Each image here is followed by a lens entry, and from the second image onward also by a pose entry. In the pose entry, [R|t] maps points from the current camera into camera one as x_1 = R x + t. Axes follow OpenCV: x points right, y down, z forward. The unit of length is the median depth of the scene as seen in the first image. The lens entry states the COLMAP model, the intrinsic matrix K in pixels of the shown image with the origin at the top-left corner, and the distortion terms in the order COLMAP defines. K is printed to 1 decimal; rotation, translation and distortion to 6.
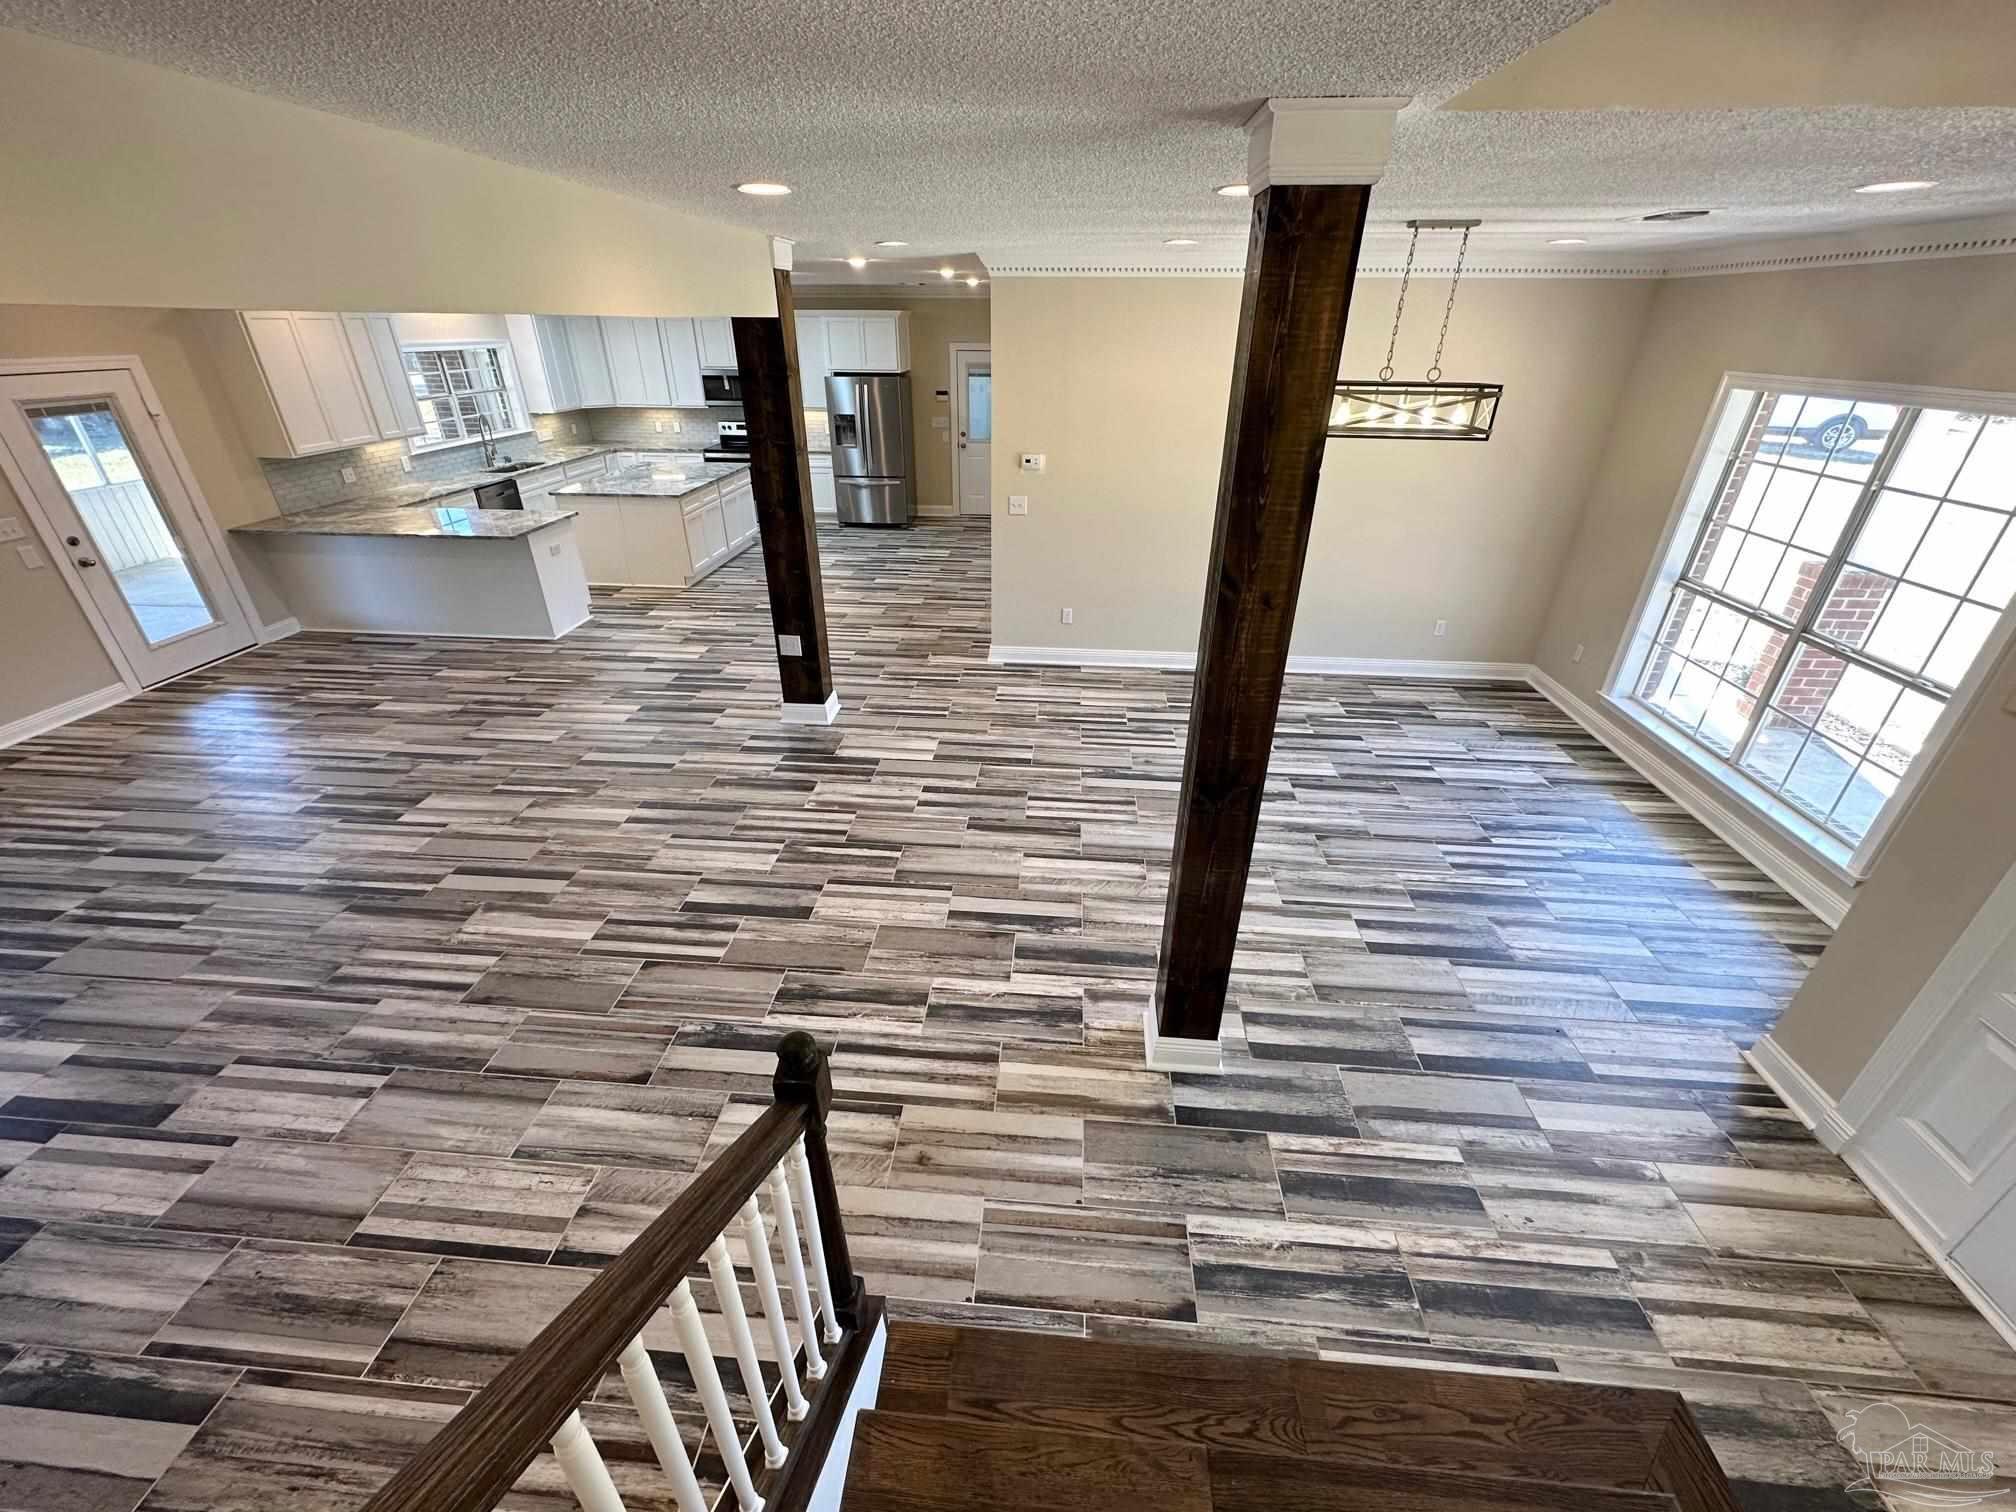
lens RADIAL K [[802.1, 0, 1005.1], [0, 802.1, 757.5], [0, 0, 1]] dist [-0.000794, -0.000146]
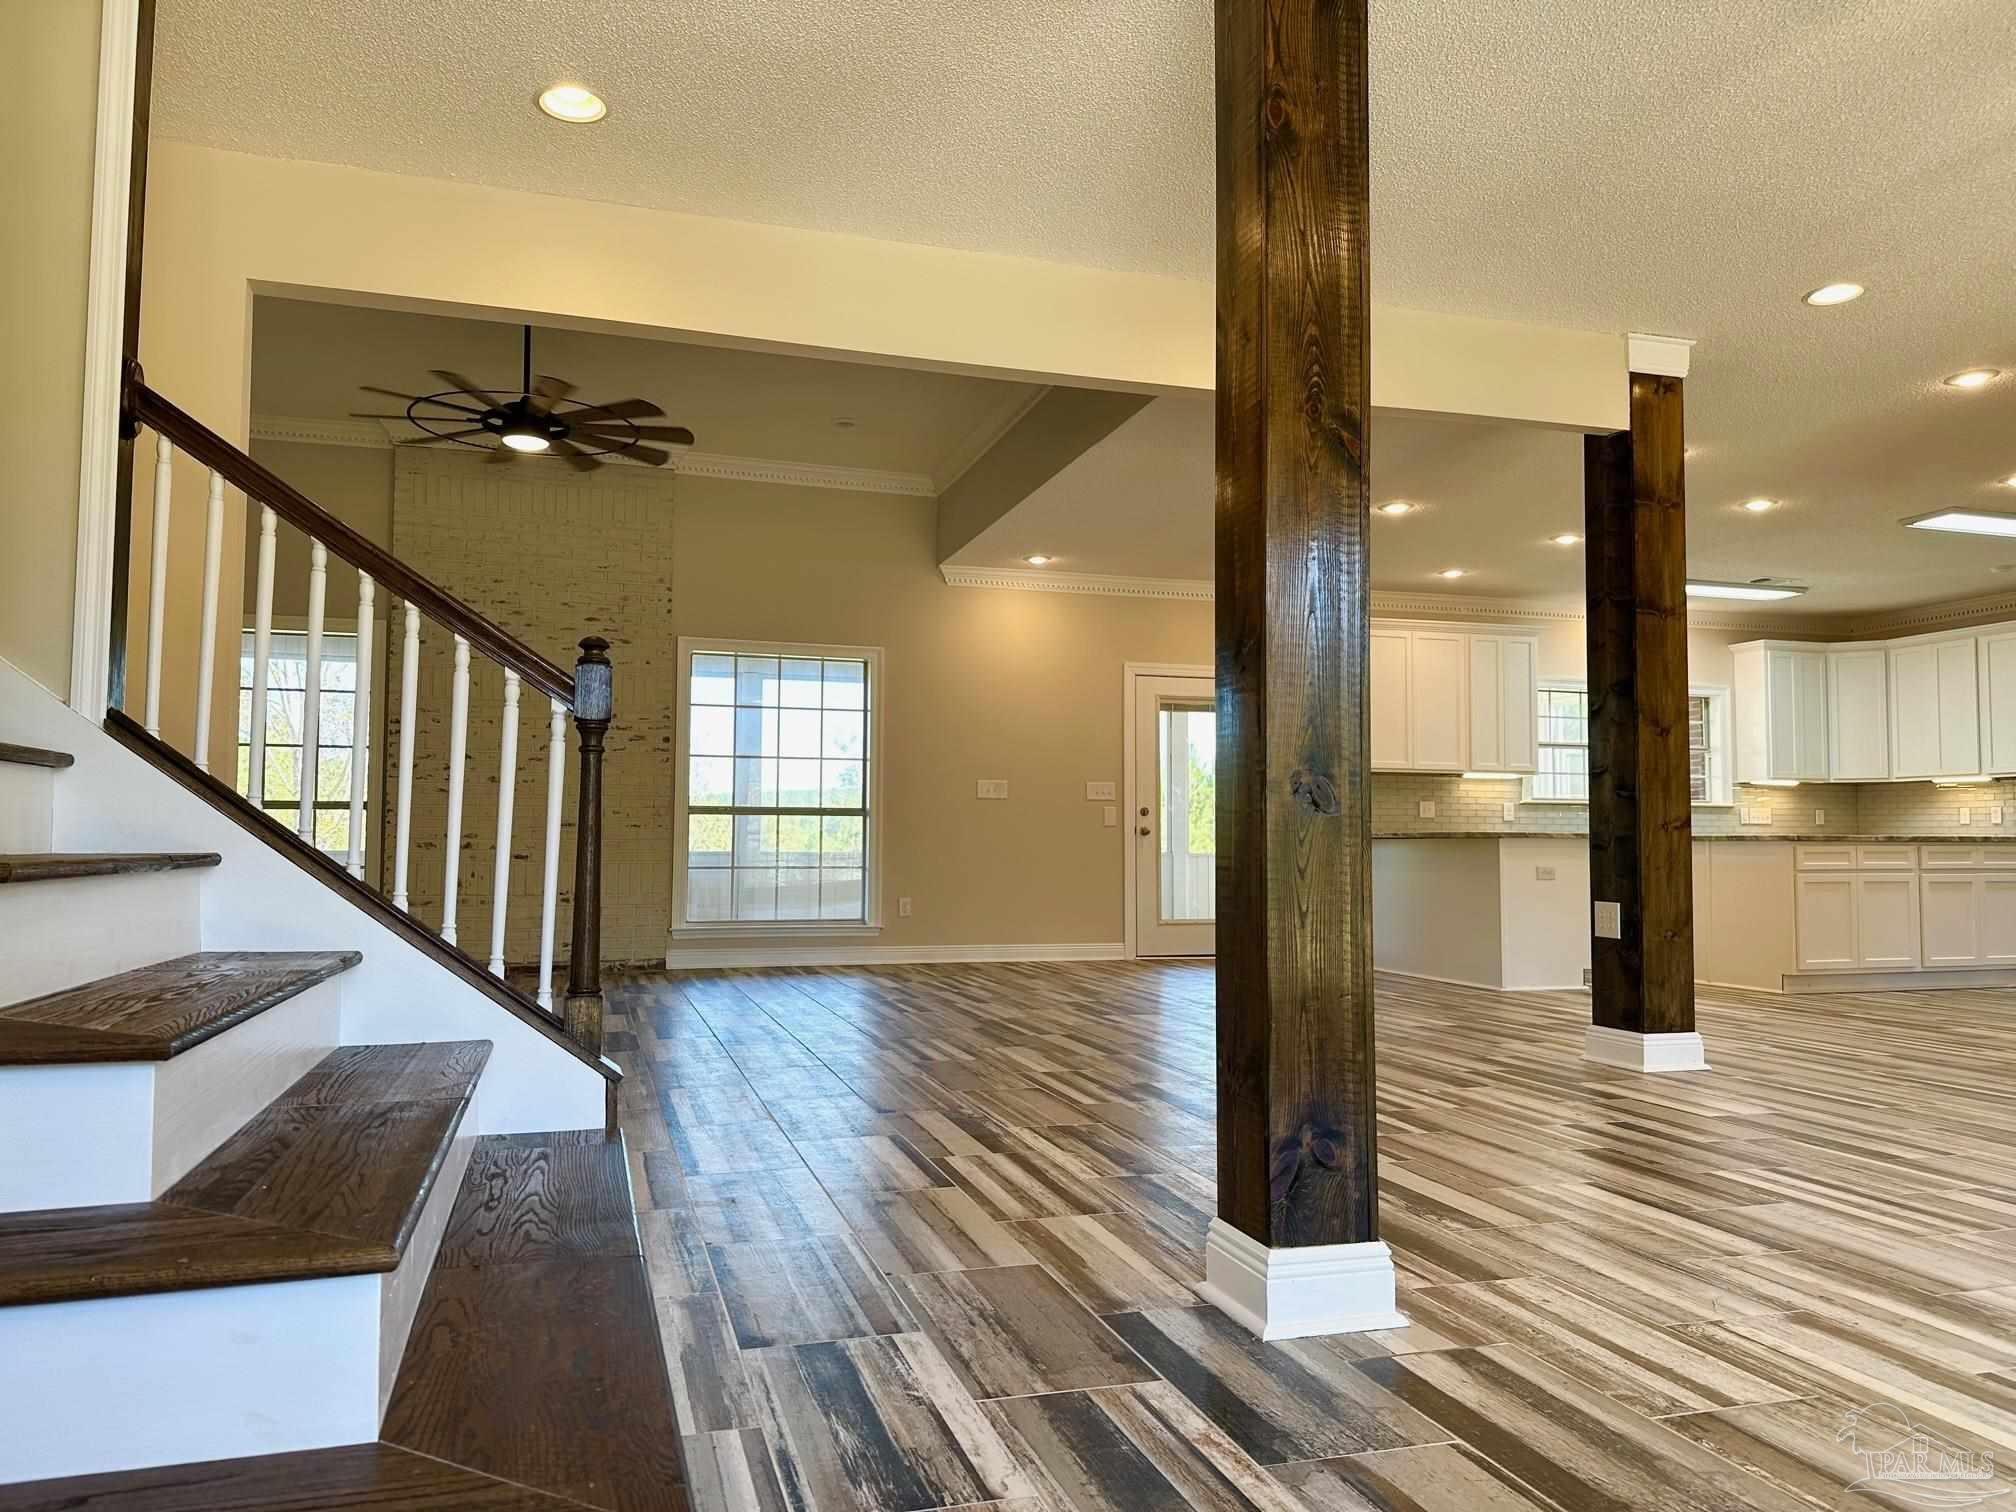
lens RADIAL K [[1406.4, 0, 1001.4], [0, 1406.4, 767.1], [0, 0, 1]] dist [0.091387, -0.129977]
pose [[0.366266, -0.054126, -0.928935, 0.676584], [-0.448254, 0.864573, -0.227116, 0.248659], [0.815425, 0.499583, 0.292402, 0.324545]]
